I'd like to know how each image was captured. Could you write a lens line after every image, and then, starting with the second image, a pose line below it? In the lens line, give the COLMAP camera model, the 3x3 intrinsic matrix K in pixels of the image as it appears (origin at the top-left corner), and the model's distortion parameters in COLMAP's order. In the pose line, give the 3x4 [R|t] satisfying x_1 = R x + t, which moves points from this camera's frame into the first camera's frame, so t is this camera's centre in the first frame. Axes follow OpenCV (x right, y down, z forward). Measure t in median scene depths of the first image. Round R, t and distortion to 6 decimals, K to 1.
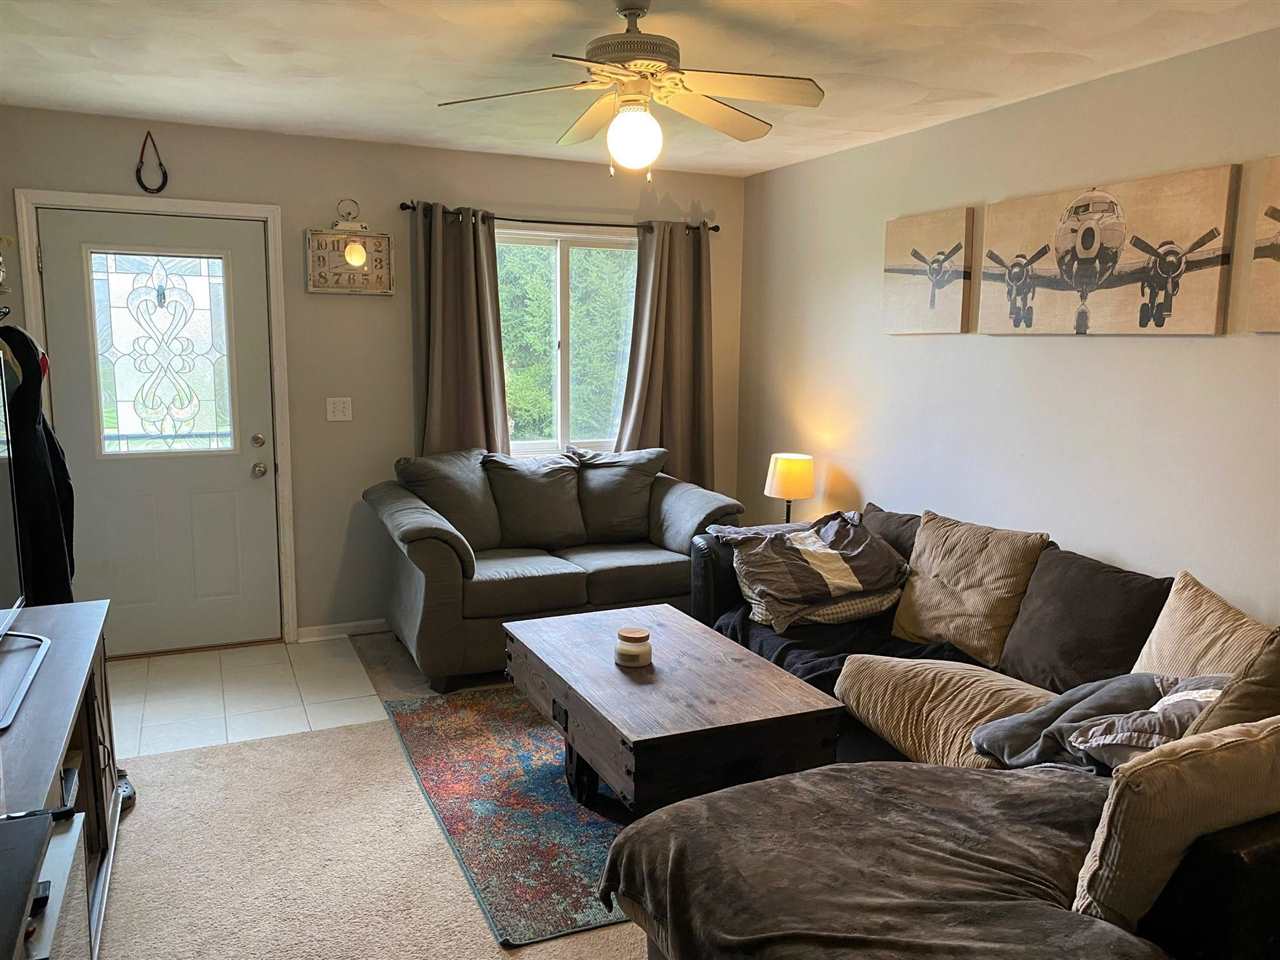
lens RADIAL K [[978.7, 0, 647.2], [0, 978.7, 479.4], [0, 0, 1]] dist [0.046941, -0.034065]
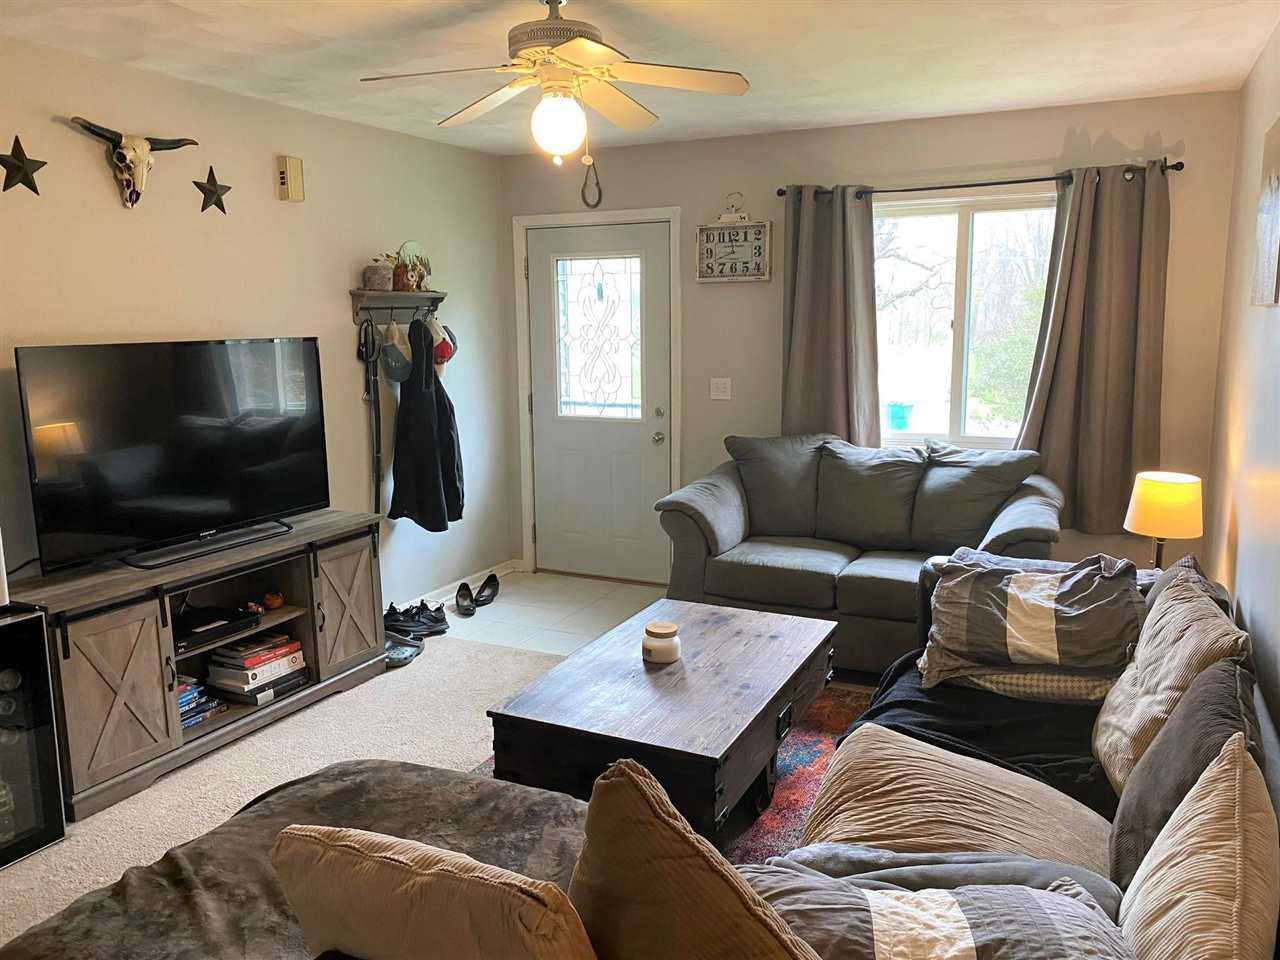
lens RADIAL K [[978.7, 0, 644.5], [0, 978.7, 479.2], [0, 0, 1]] dist [0.046941, -0.034065]
pose [[0.638962, 0.111472, -0.761119, 0.493501], [-0.092105, 0.993413, 0.068171, -0.039561], [0.763705, 0.026545, 0.645020, 0.251380]]
